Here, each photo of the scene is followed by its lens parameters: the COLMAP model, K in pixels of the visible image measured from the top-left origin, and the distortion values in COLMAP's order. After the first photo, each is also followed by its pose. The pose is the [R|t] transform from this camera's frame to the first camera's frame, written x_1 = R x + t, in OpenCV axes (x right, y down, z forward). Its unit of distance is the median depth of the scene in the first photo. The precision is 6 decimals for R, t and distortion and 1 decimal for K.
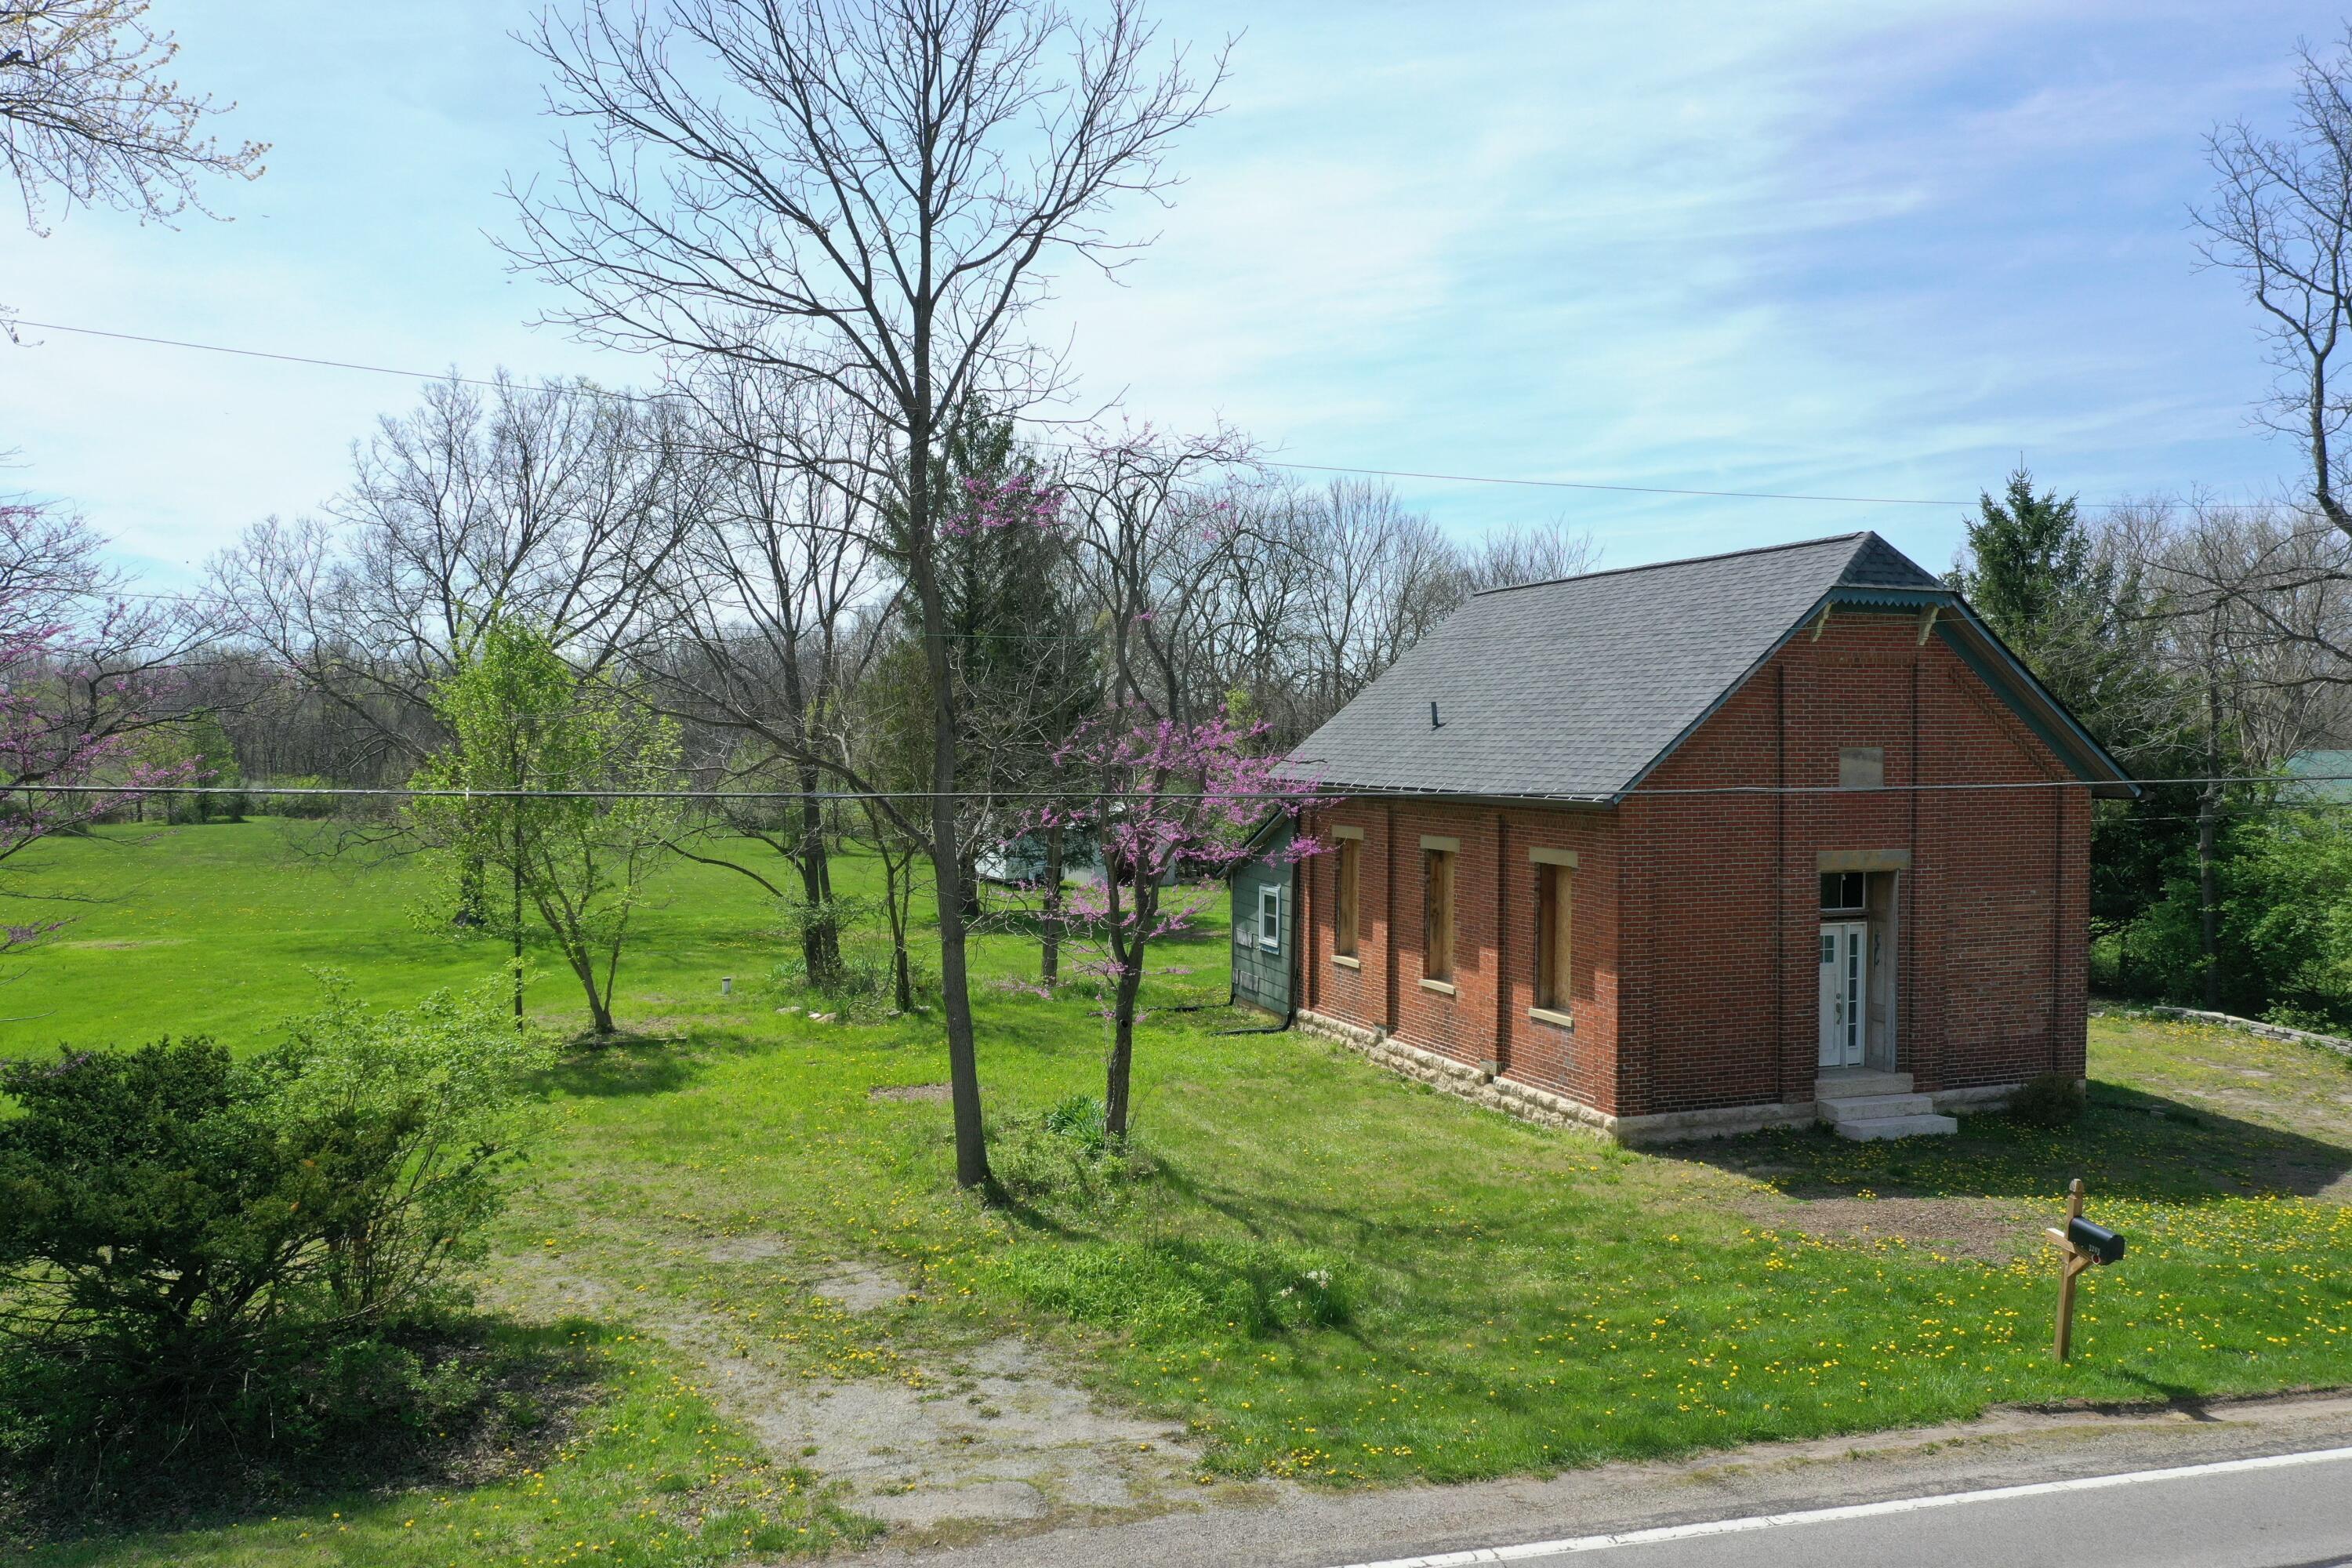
lens RADIAL K [[1848.7, 0, 1177.9], [0, 1848.7, 791.1], [0, 0, 1]] dist [-0.013319, -0.001676]
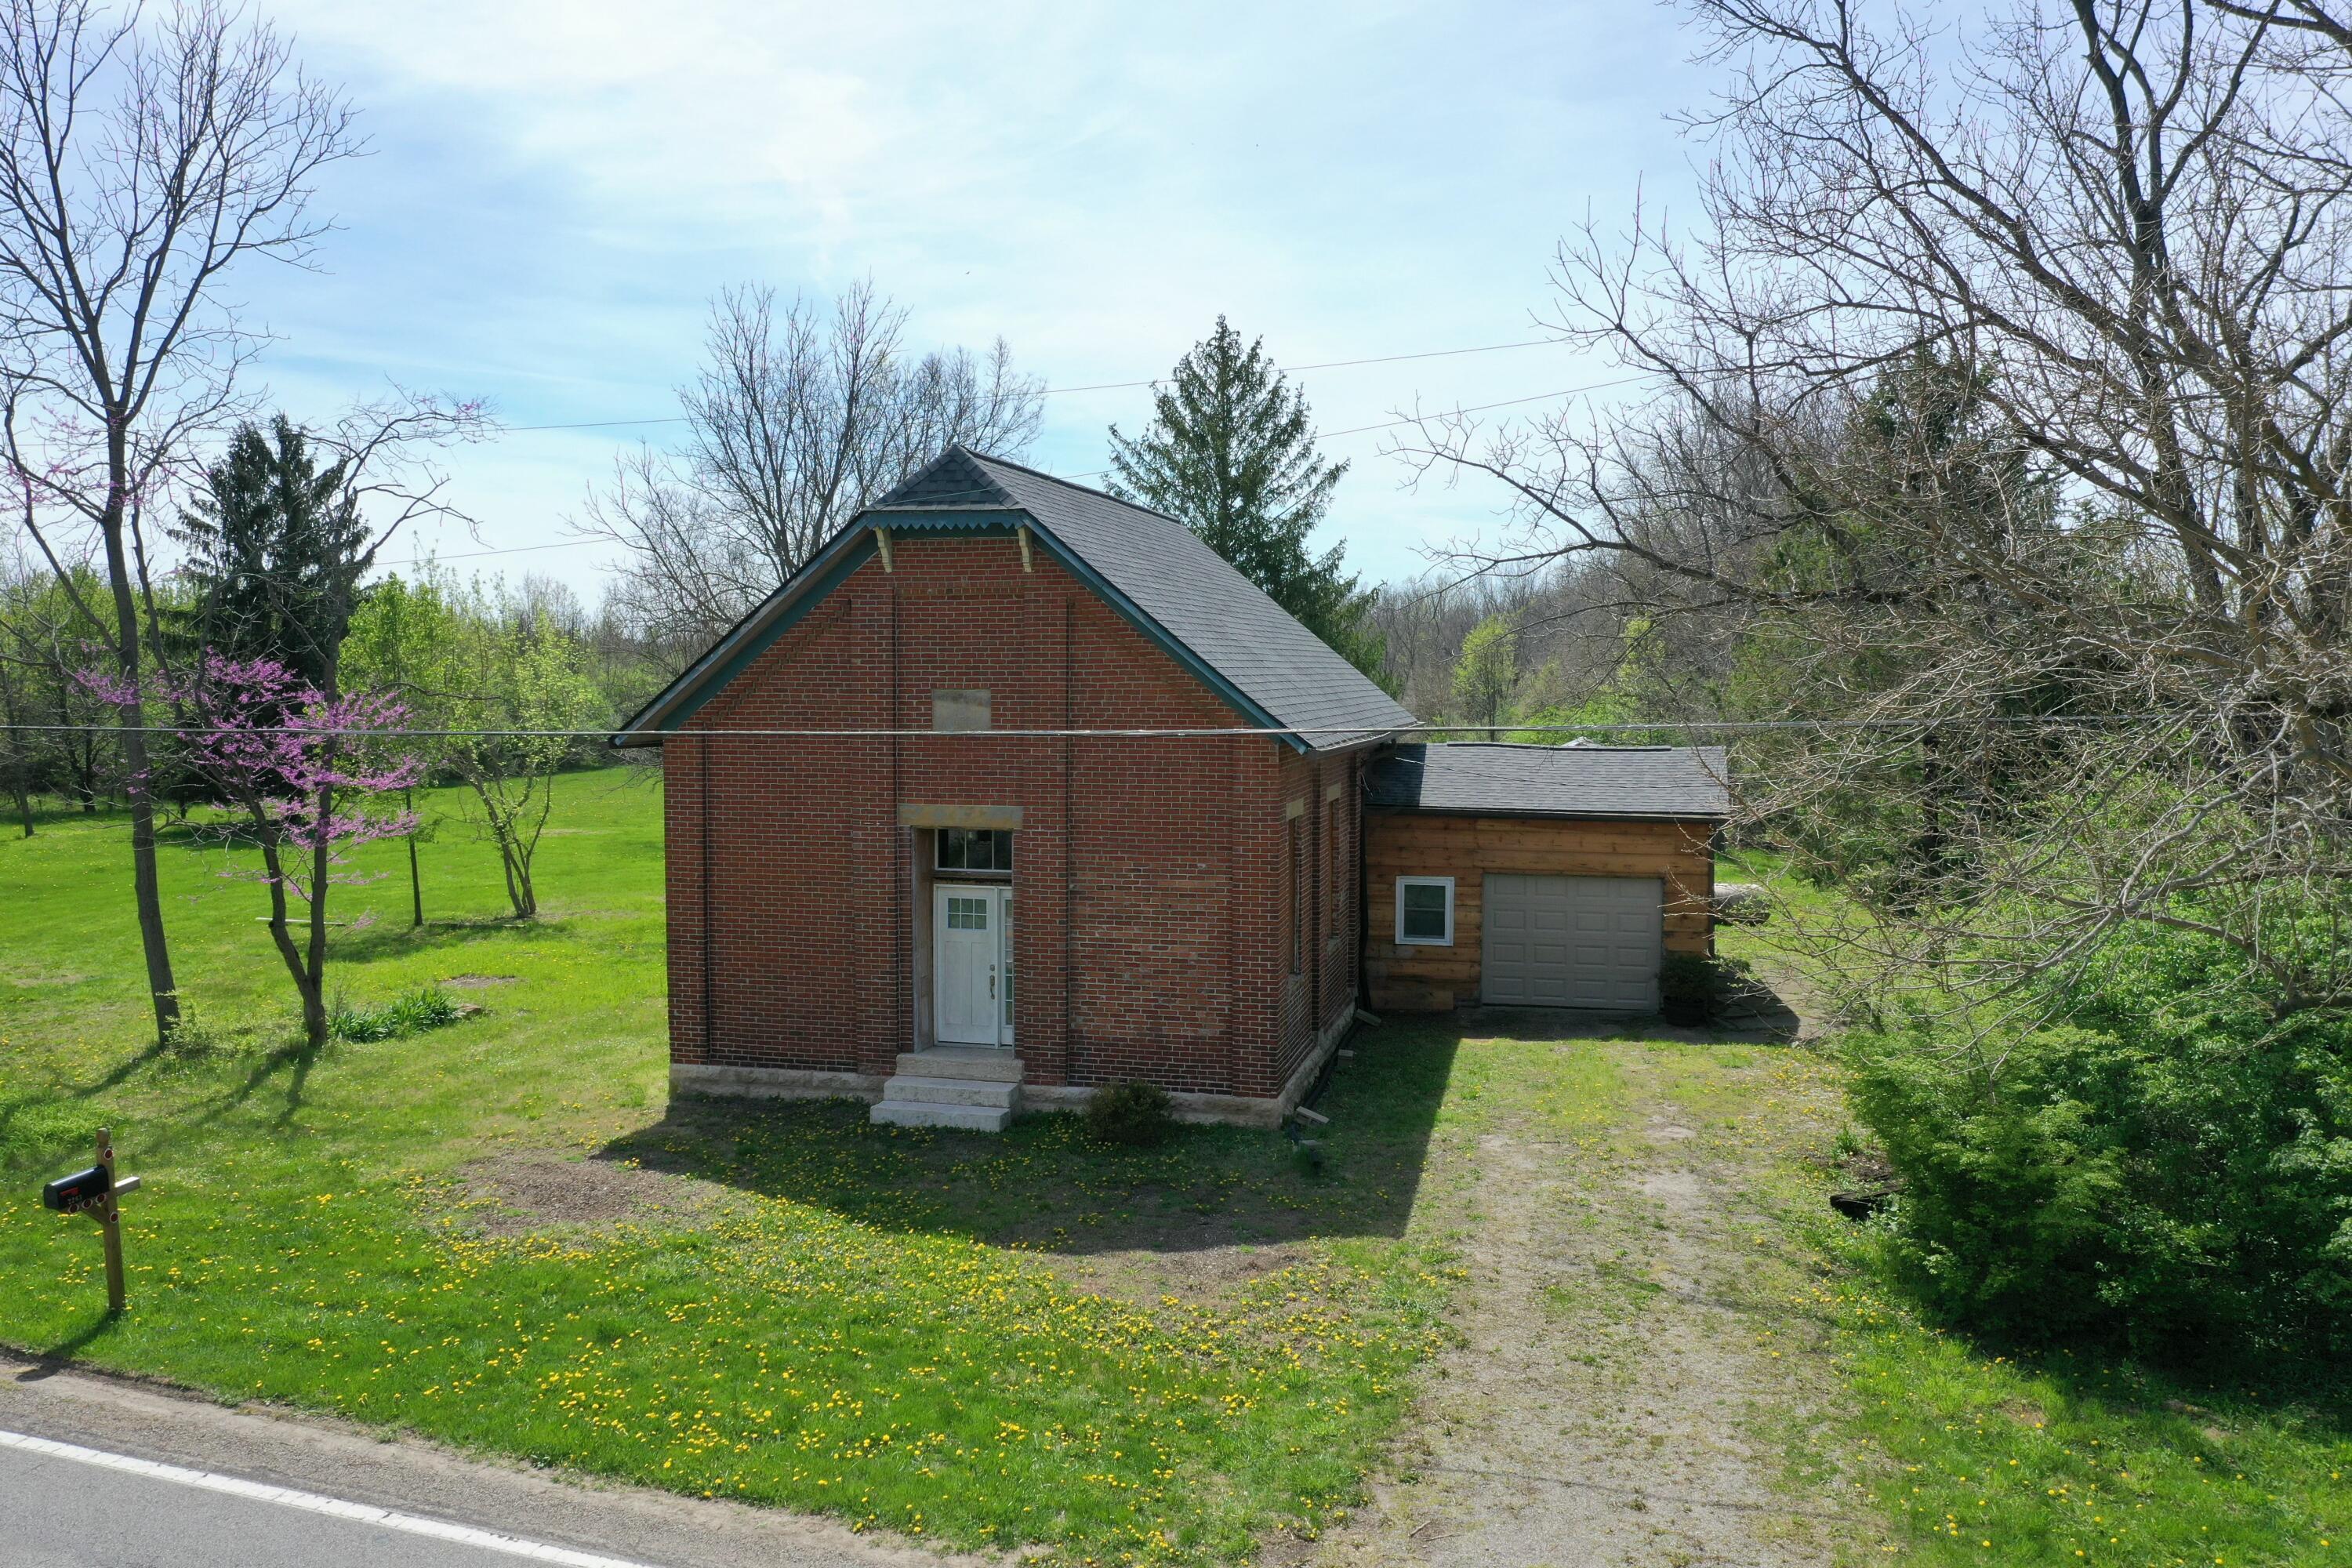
lens RADIAL K [[1848.7, 0, 1177.9], [0, 1848.7, 791.1], [0, 0, 1]] dist [-0.013319, -0.001676]
pose [[0.811425, 0.034367, -0.583446, 0.934412], [-0.010130, 0.998947, 0.044754, -0.015022], [0.584369, -0.030404, 0.810918, 0.323356]]
